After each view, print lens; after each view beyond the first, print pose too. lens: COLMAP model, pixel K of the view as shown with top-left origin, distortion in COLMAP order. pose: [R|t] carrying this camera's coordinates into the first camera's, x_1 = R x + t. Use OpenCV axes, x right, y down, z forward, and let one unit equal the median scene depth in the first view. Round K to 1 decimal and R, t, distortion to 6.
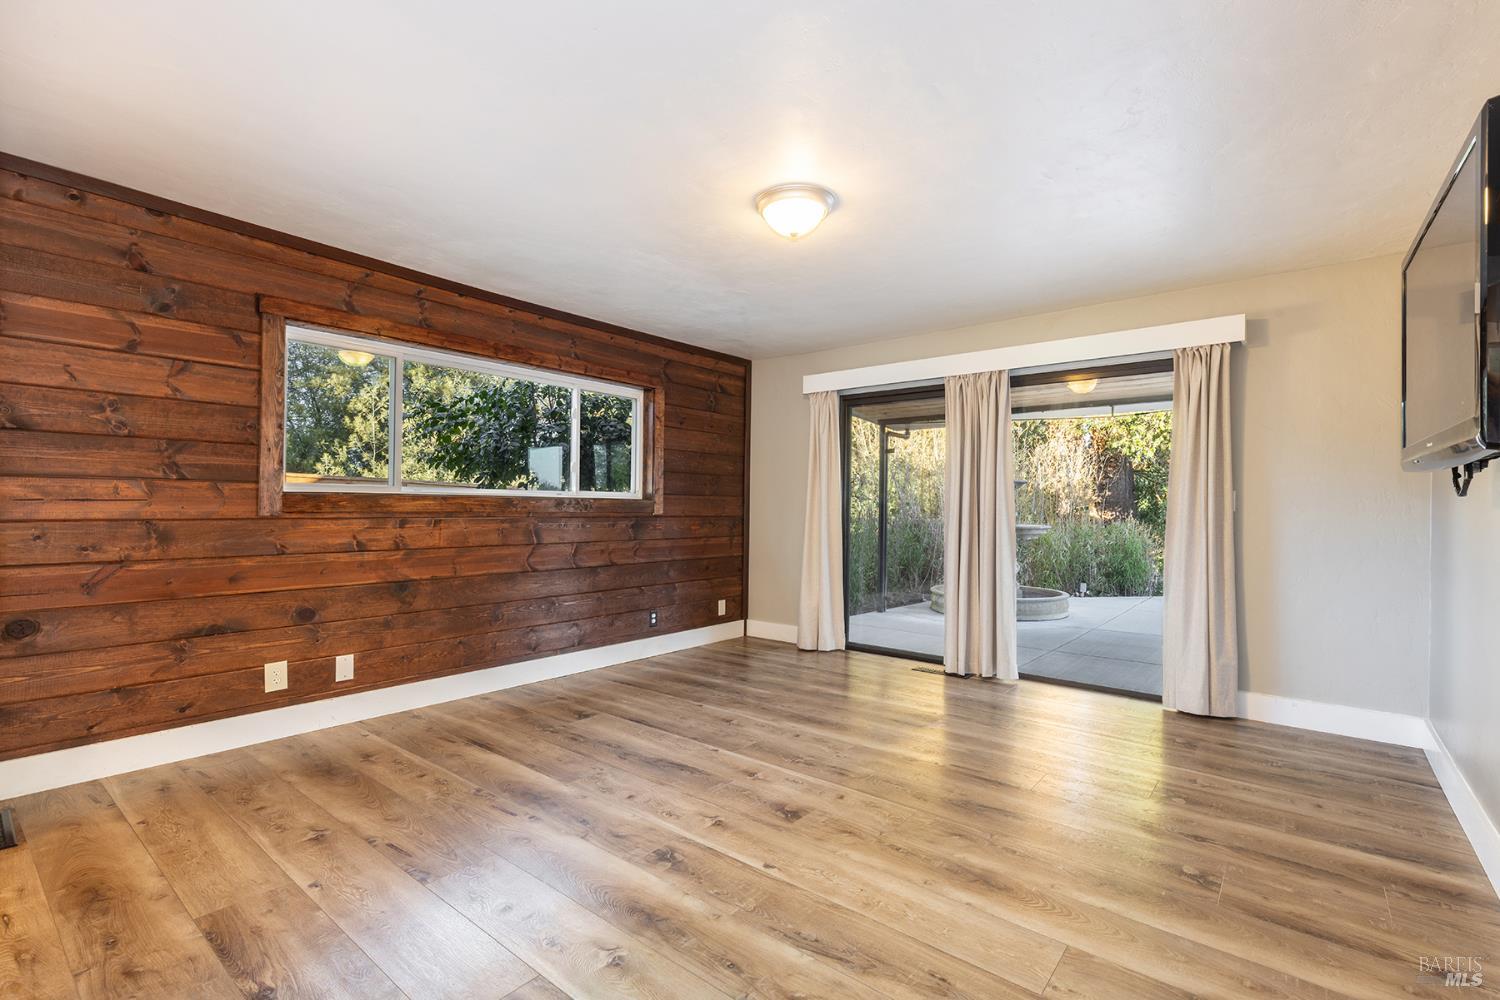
lens RADIAL K [[671.6, 0, 759.1], [0, 671.6, 503.5], [0, 0, 1]] dist [0.012412, -0.005757]
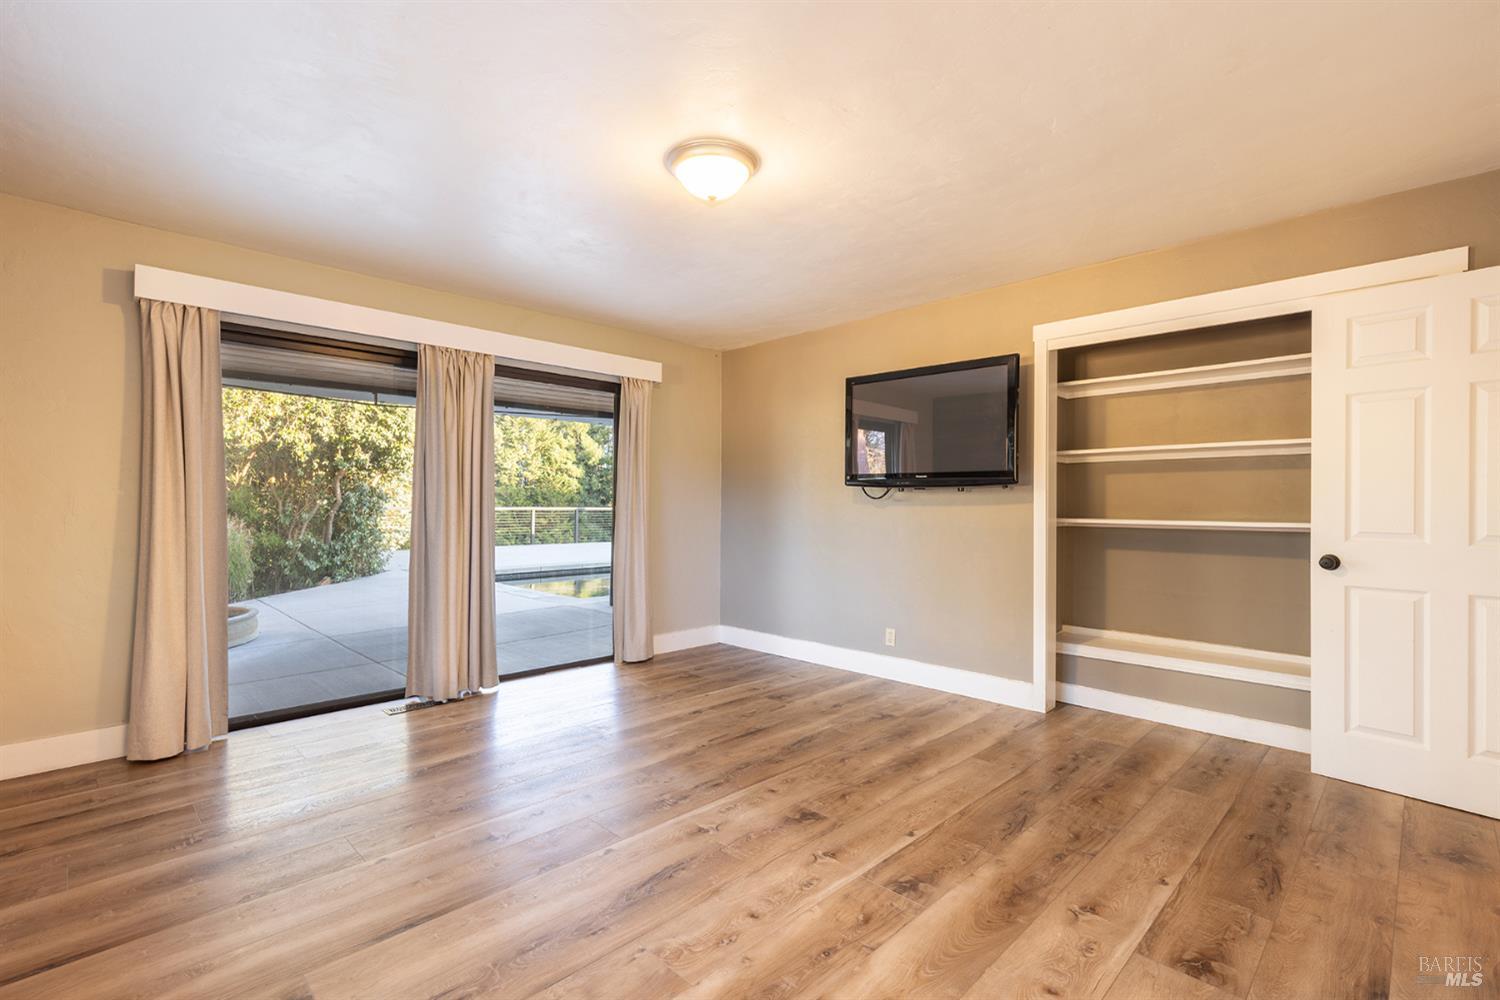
lens RADIAL K [[670.5, 0, 753.7], [0, 670.5, 506.2], [0, 0, 1]] dist [0.004540, -0.000156]
pose [[0.108204, -0.009856, 0.994080, -0.691558], [-0.009354, 0.999896, 0.010932, -0.005649], [-0.994085, -0.010481, 0.108101, 0.716208]]
